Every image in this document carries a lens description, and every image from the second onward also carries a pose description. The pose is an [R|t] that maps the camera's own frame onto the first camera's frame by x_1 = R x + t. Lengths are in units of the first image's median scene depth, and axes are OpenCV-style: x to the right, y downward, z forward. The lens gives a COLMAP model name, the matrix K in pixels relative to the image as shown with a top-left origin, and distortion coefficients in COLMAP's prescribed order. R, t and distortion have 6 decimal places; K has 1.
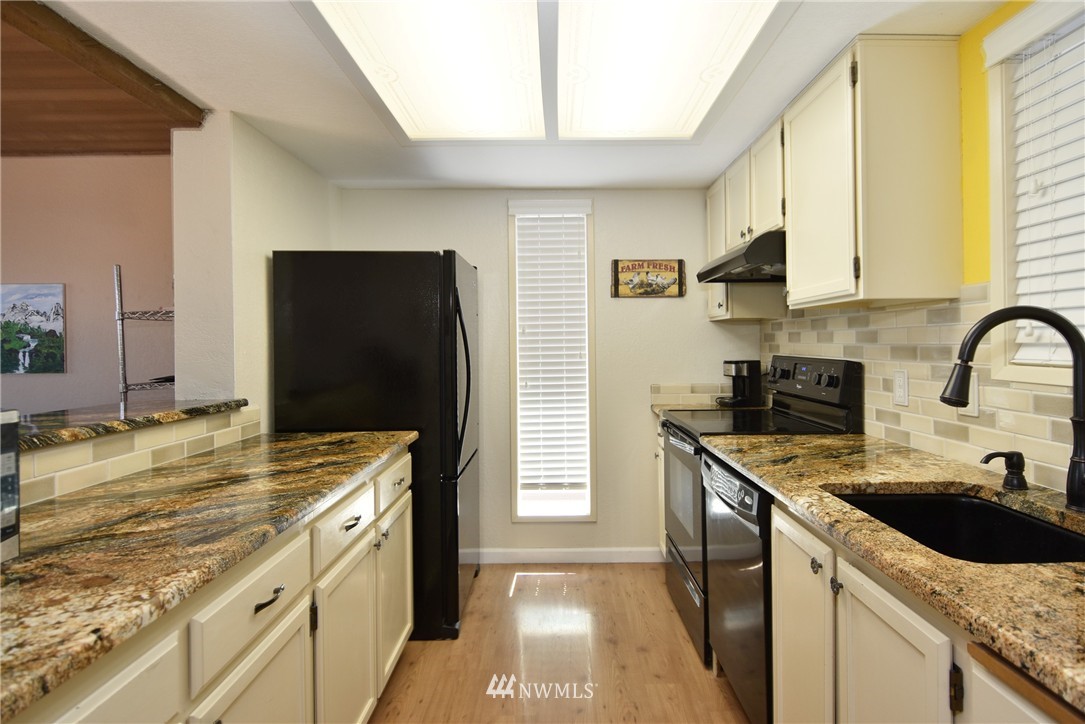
lens RADIAL K [[579.5, 0, 542.7], [0, 579.5, 338.5], [0, 0, 1]] dist [-0.023025, -0.000532]
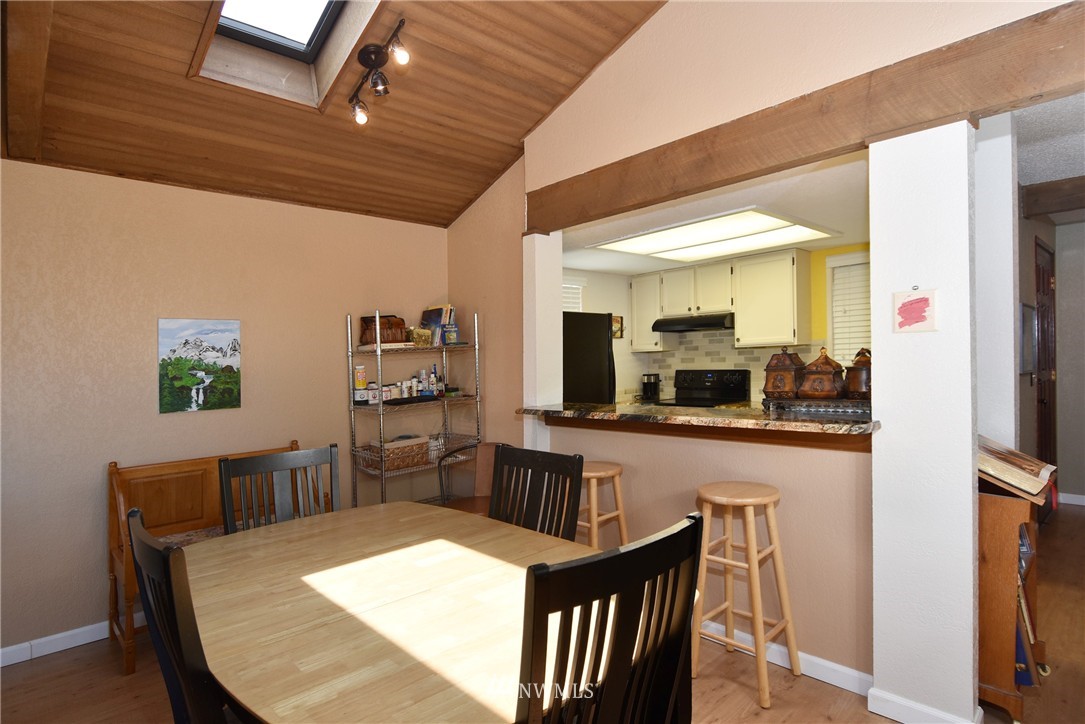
lens RADIAL K [[575.5, 0, 542.5], [0, 575.5, 362.0], [0, 0, 1]] dist [-0.000895, -0.000483]
pose [[0.750661, -0.018922, 0.660417, -1.119734], [0.023738, 0.999717, 0.001662, -0.009833], [-0.660261, 0.014429, 0.750897, -0.134232]]
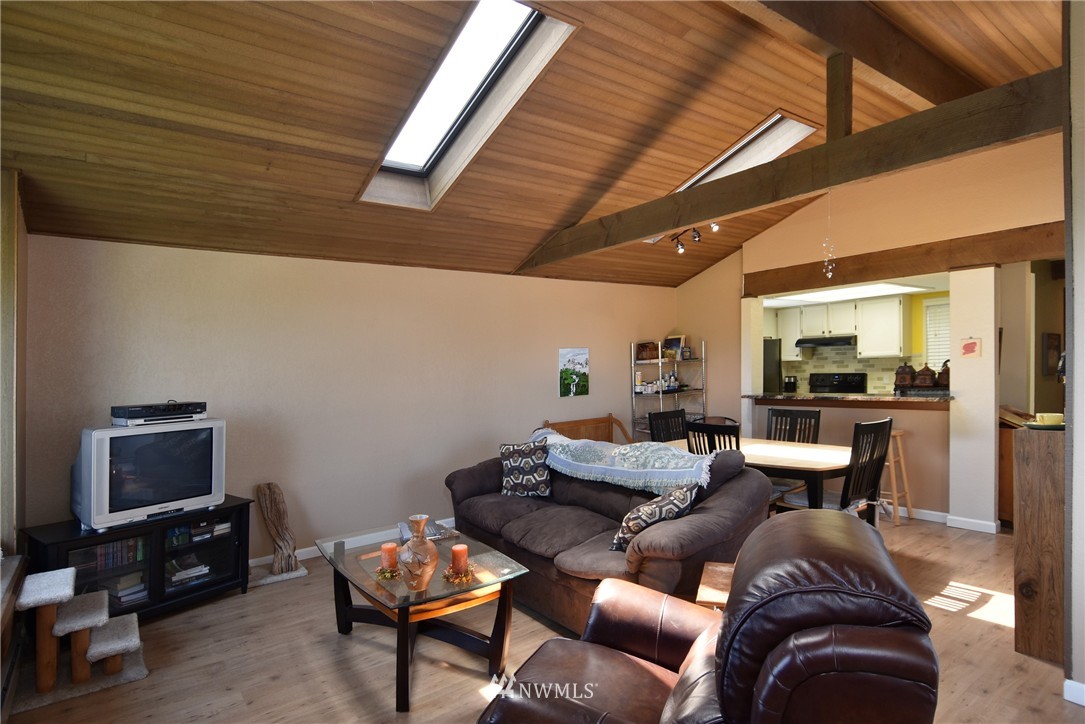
lens RADIAL K [[558.8, 0, 553.0], [0, 558.8, 375.7], [0, 0, 1]] dist [0.003711, 0.000326]
pose [[0.820540, -0.033866, 0.570585, -2.014048], [0.029088, 0.999424, 0.017488, -0.039166], [-0.570848, 0.002248, 0.821053, -0.470677]]
